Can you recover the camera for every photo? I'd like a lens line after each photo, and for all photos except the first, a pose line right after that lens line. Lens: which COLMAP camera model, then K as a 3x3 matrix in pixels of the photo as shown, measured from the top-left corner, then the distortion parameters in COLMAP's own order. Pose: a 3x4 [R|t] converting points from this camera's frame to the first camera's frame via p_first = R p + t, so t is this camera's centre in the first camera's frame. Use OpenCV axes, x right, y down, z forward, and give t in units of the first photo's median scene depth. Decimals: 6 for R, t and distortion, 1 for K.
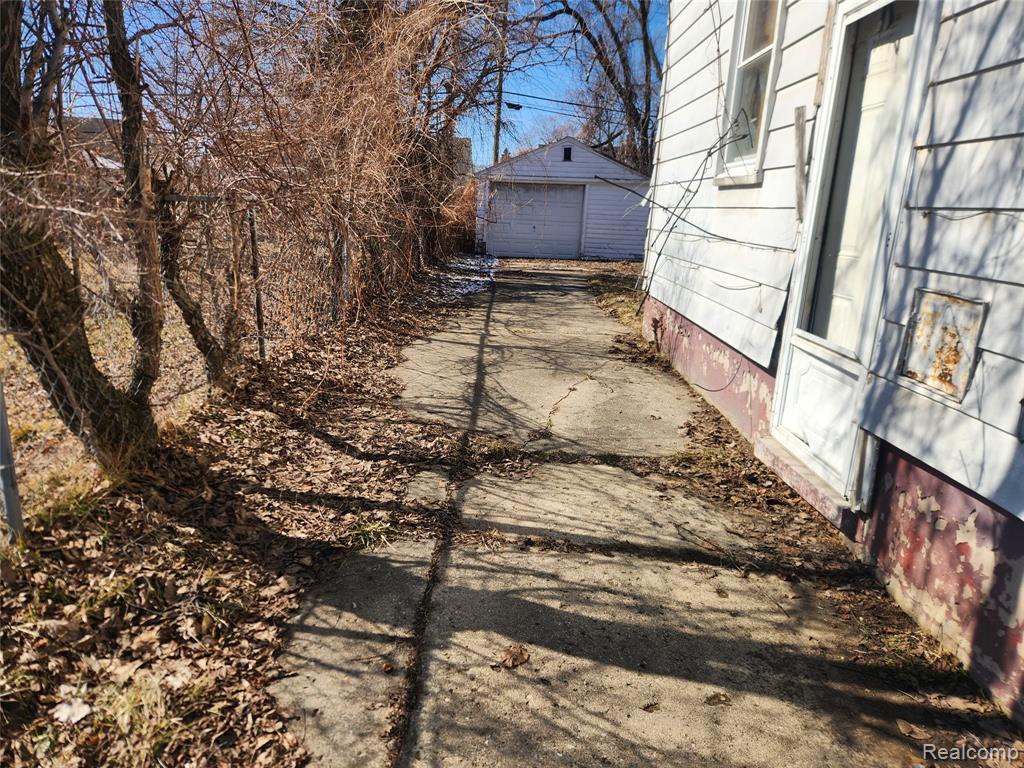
lens RADIAL K [[669.9, 0, 512.0], [0, 669.9, 384.0], [0, 0, 1]] dist [0.089975, -0.080422]
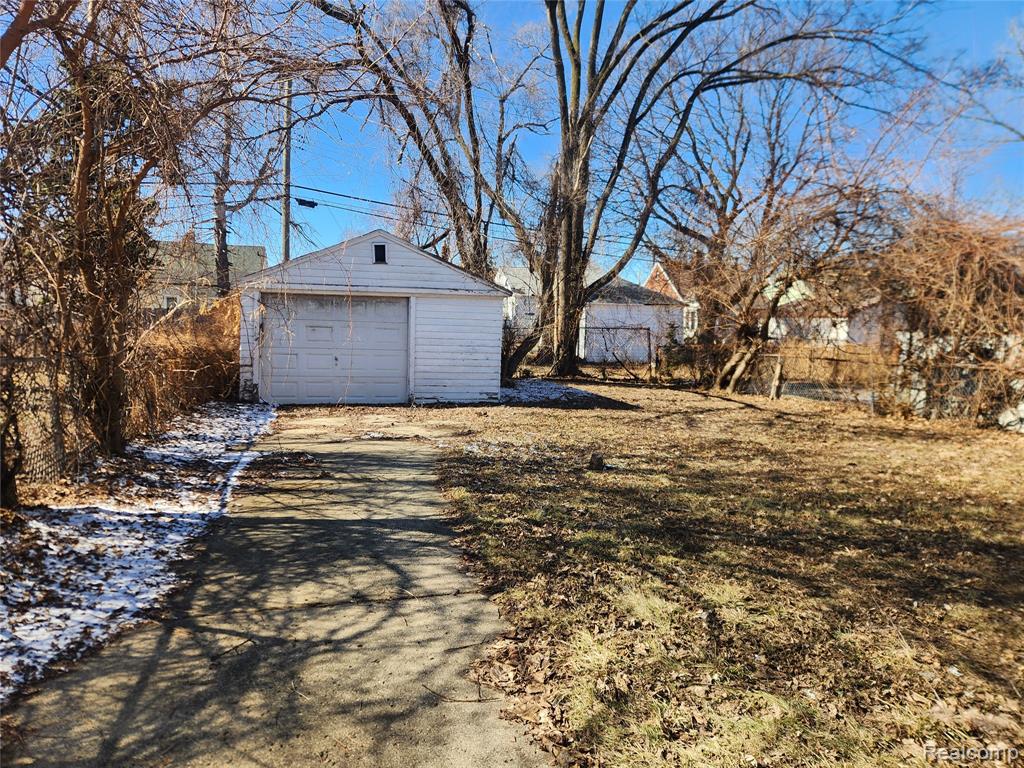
lens RADIAL K [[669.9, 0, 512.0], [0, 669.9, 384.0], [0, 0, 1]] dist [0.089975, -0.080422]
pose [[0.963719, -0.045158, 0.263073, 0.025162], [0.086231, 0.985410, -0.146739, -0.099265], [-0.252608, 0.164100, 0.953551, 0.339098]]
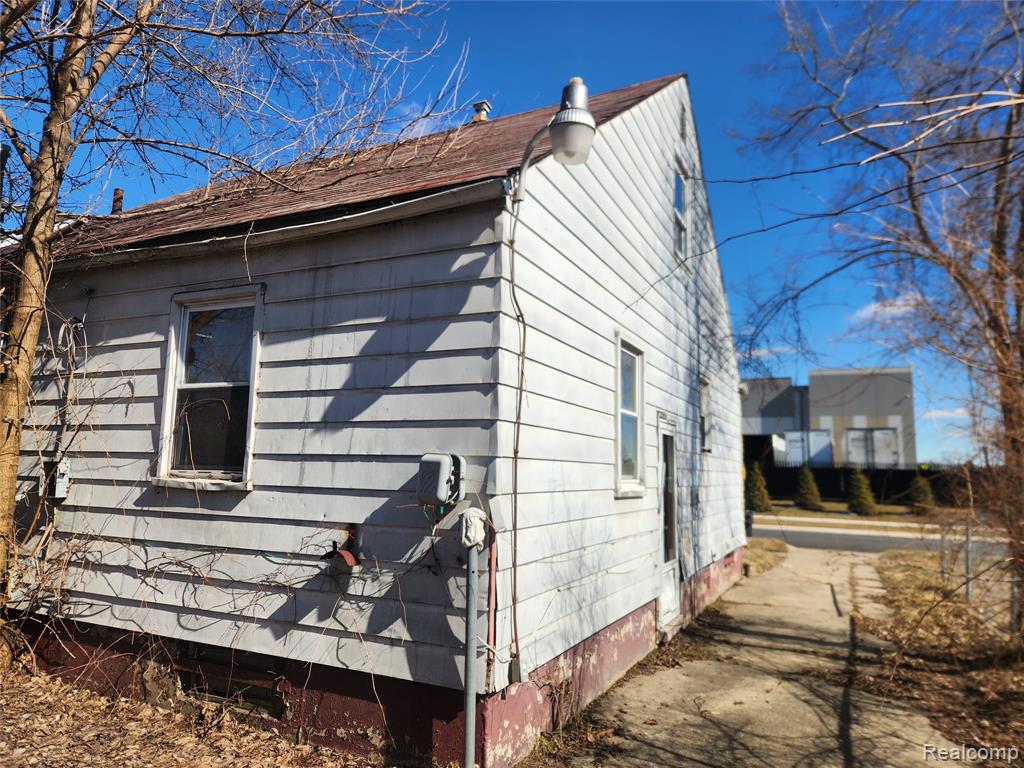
lens RADIAL K [[669.9, 0, 512.0], [0, 669.9, 384.0], [0, 0, 1]] dist [0.089975, -0.080422]
pose [[-0.893772, 0.011794, 0.448367, -0.074641], [0.071792, 0.990527, 0.117054, -0.658147], [-0.442739, 0.136809, -0.886152, 2.157396]]
